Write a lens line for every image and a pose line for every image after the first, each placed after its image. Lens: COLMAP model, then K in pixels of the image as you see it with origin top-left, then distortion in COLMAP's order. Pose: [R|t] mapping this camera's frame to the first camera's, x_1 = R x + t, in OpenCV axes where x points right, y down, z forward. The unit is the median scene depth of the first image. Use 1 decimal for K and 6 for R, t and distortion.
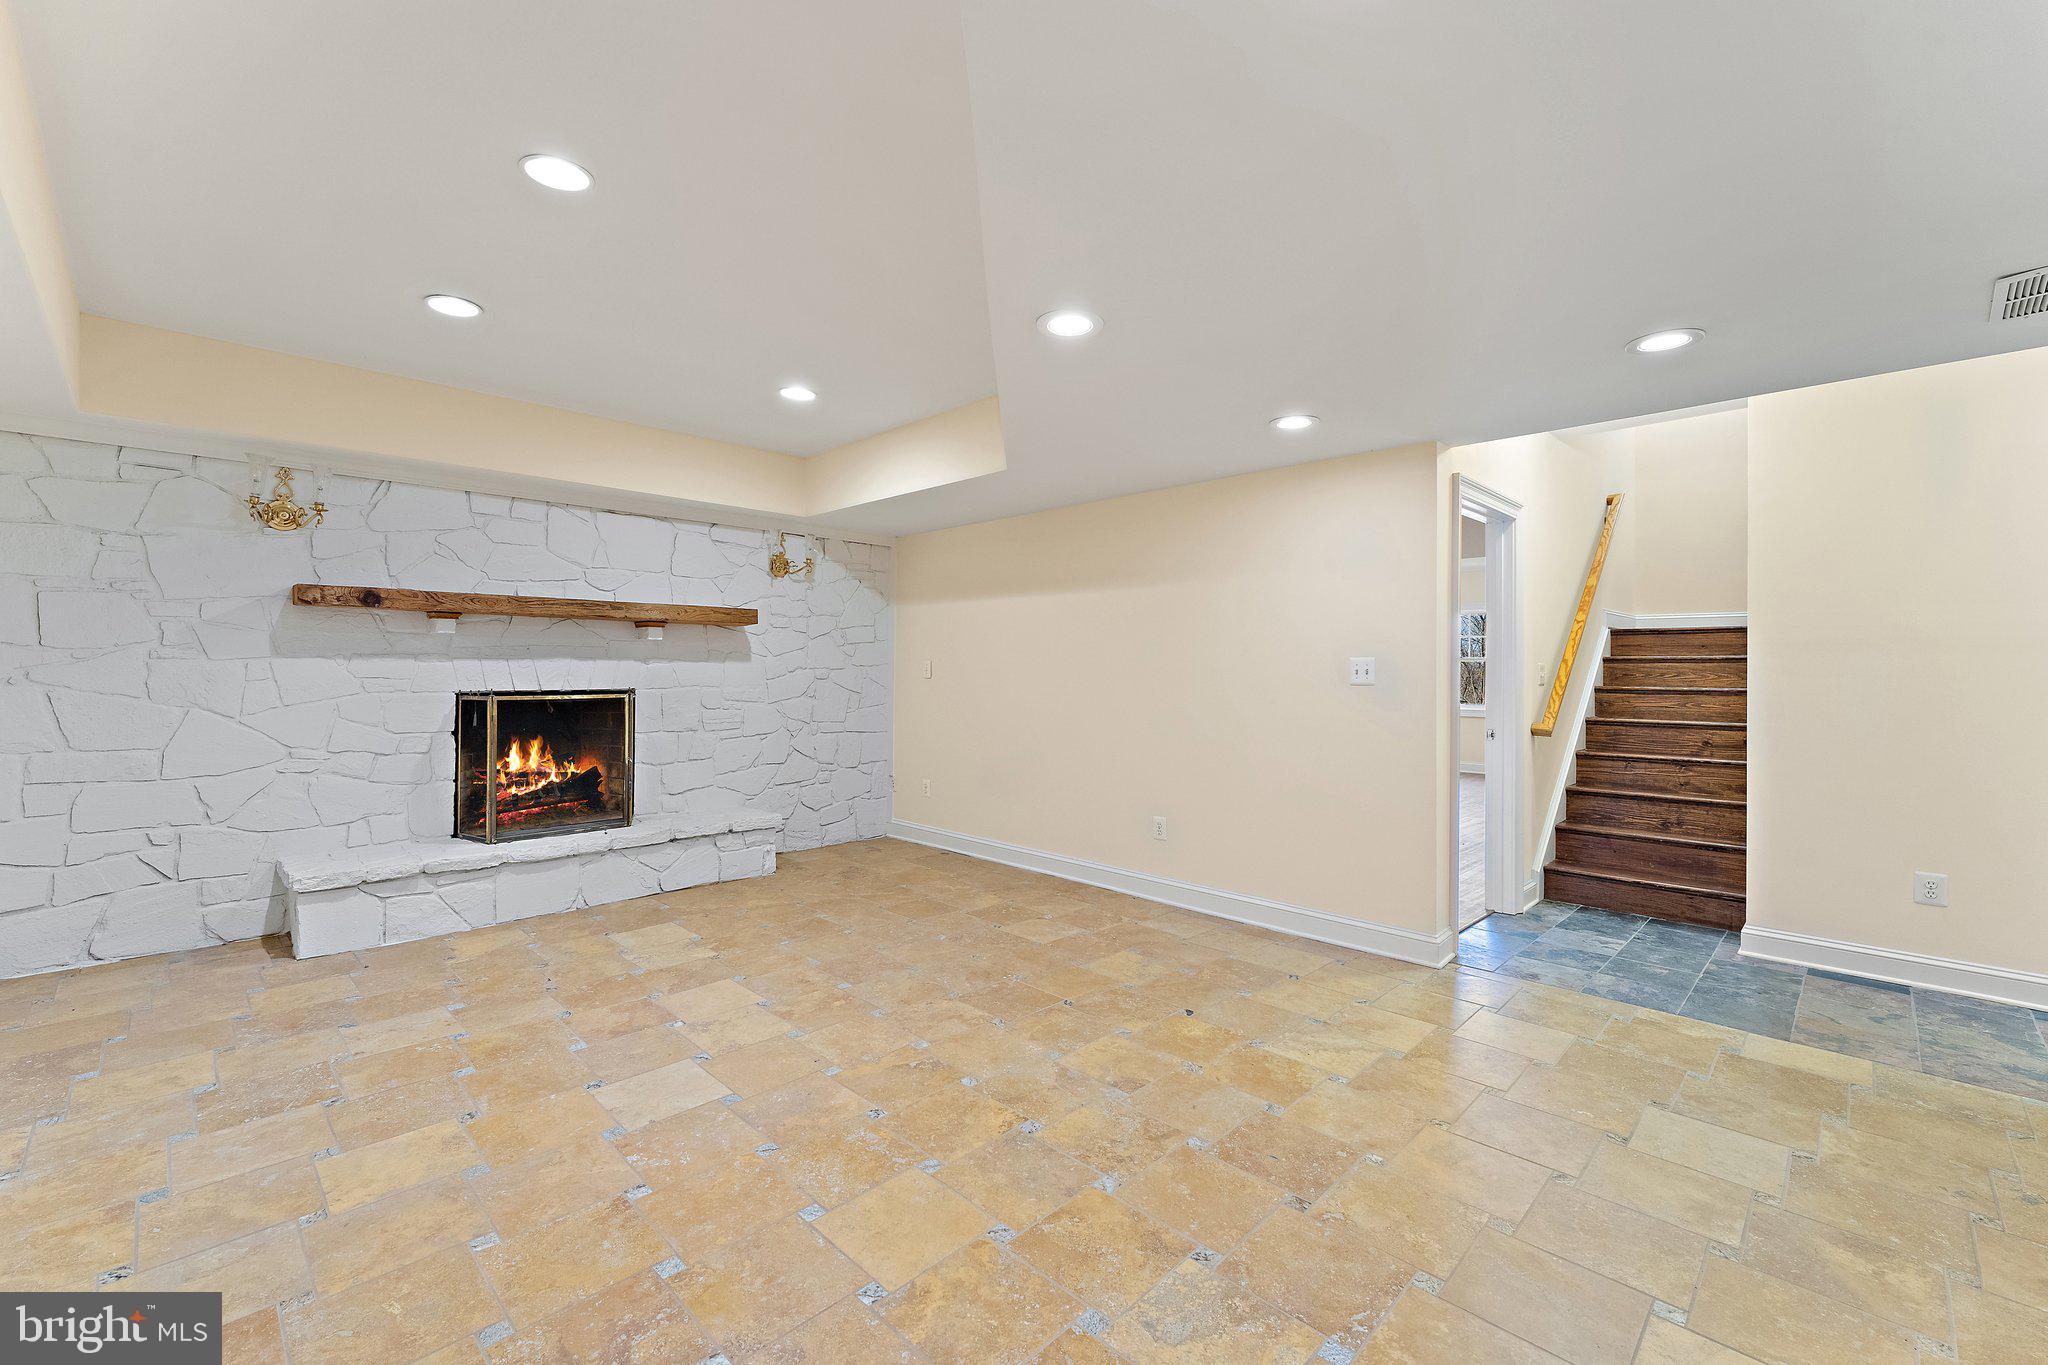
lens RADIAL K [[823.4, 0, 1018.3], [0, 823.4, 682.0], [0, 0, 1]] dist [0.001022, -0.000694]
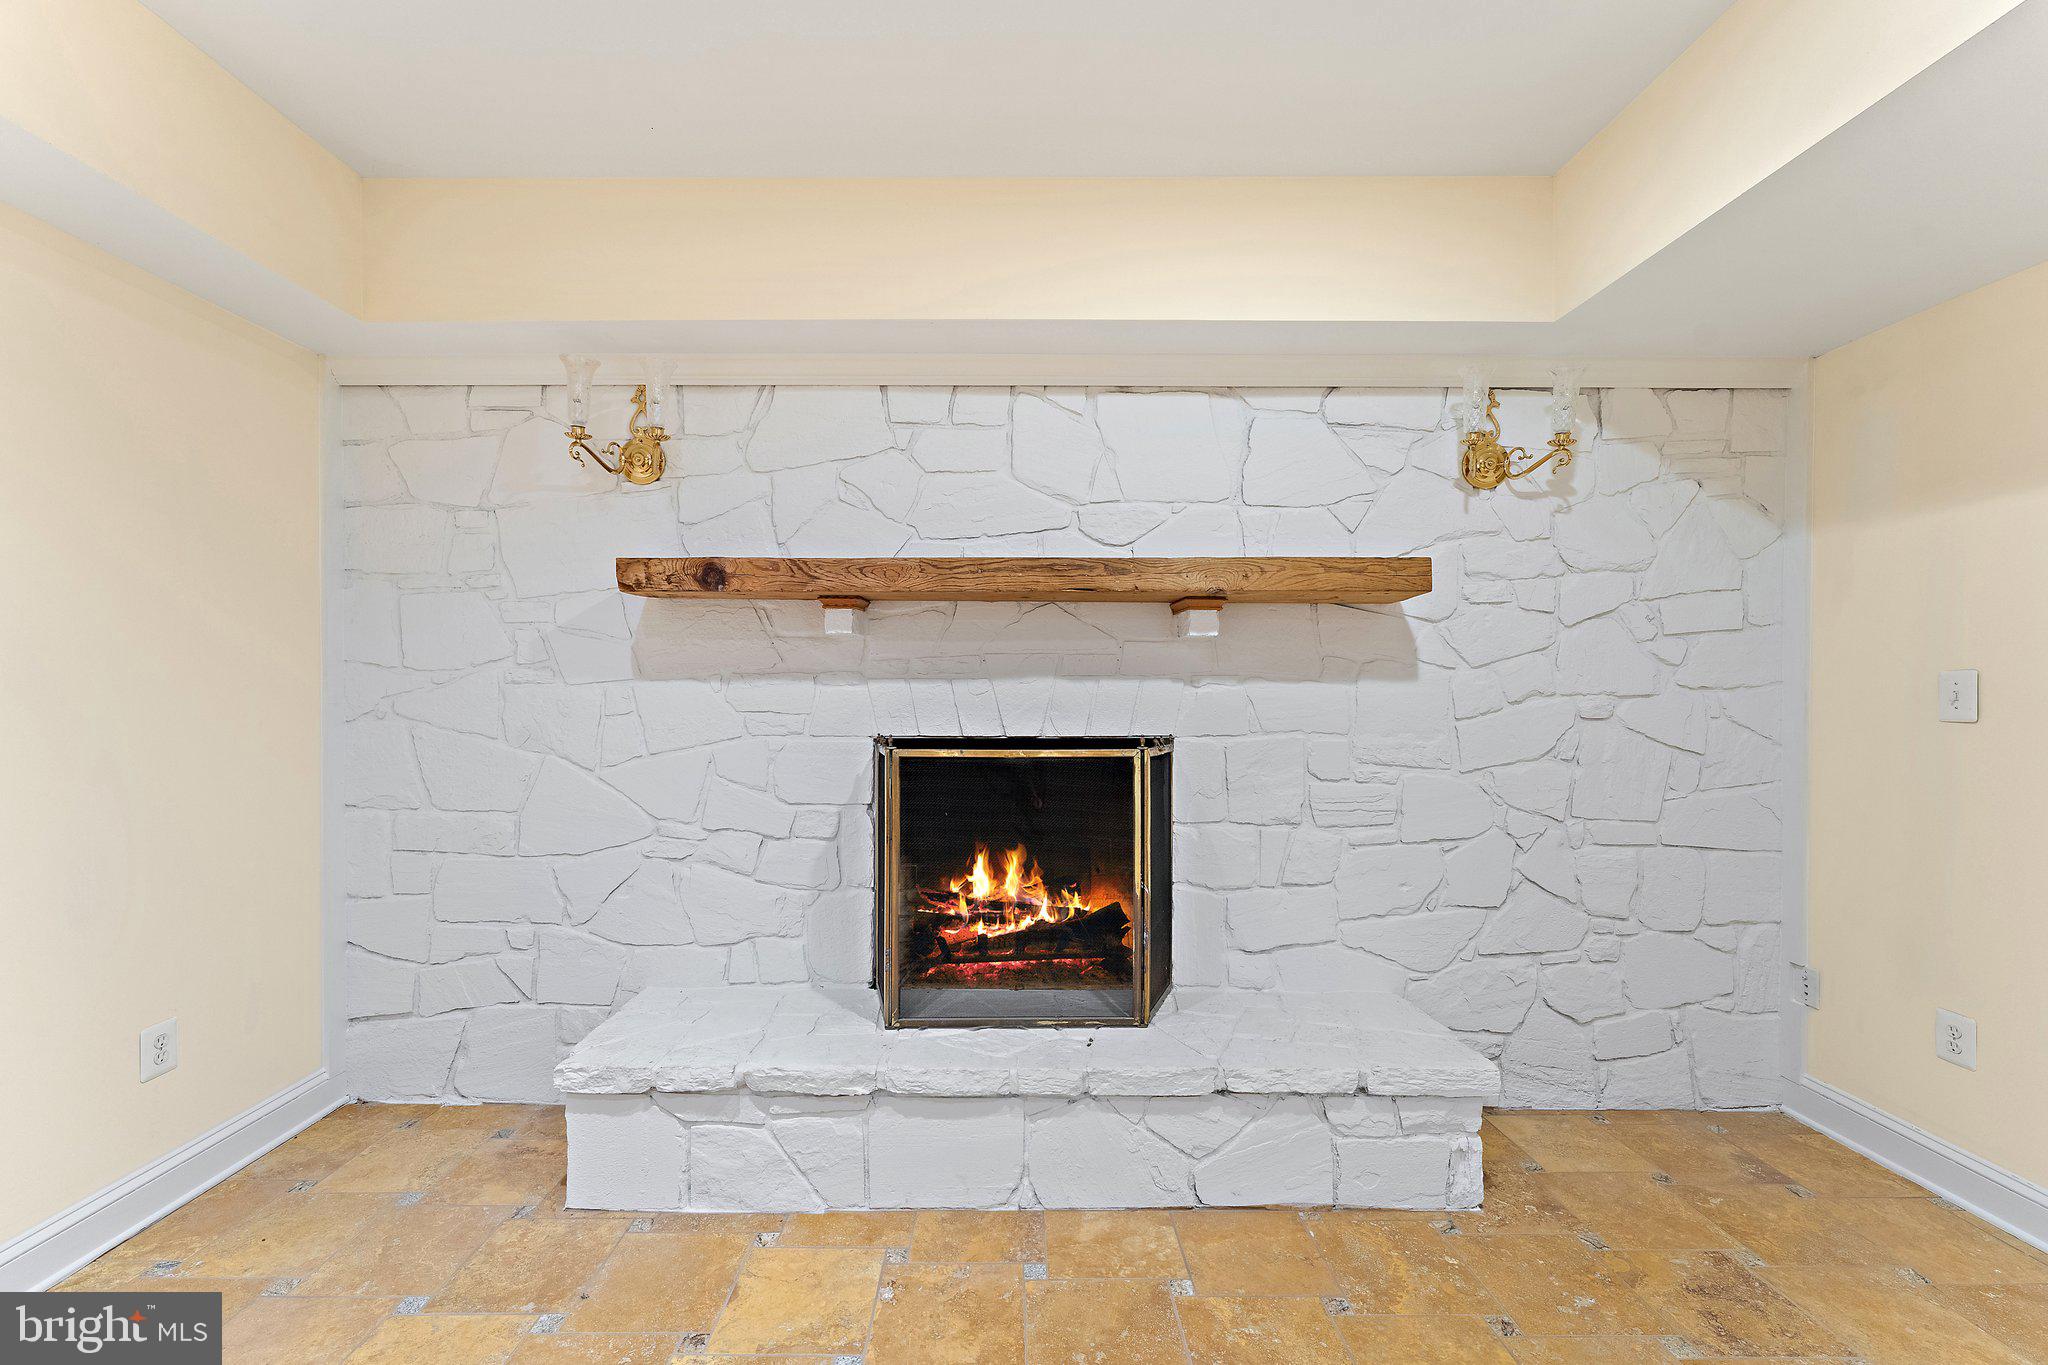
lens RADIAL K [[823.4, 0, 1015.1], [0, 823.4, 676.9], [0, 0, 1]] dist [0.001022, -0.000694]
pose [[0.703559, -0.015541, -0.710467, -0.189902], [-0.009296, 0.999474, -0.031068, -0.012305], [0.710576, 0.028462, 0.703044, 0.628487]]
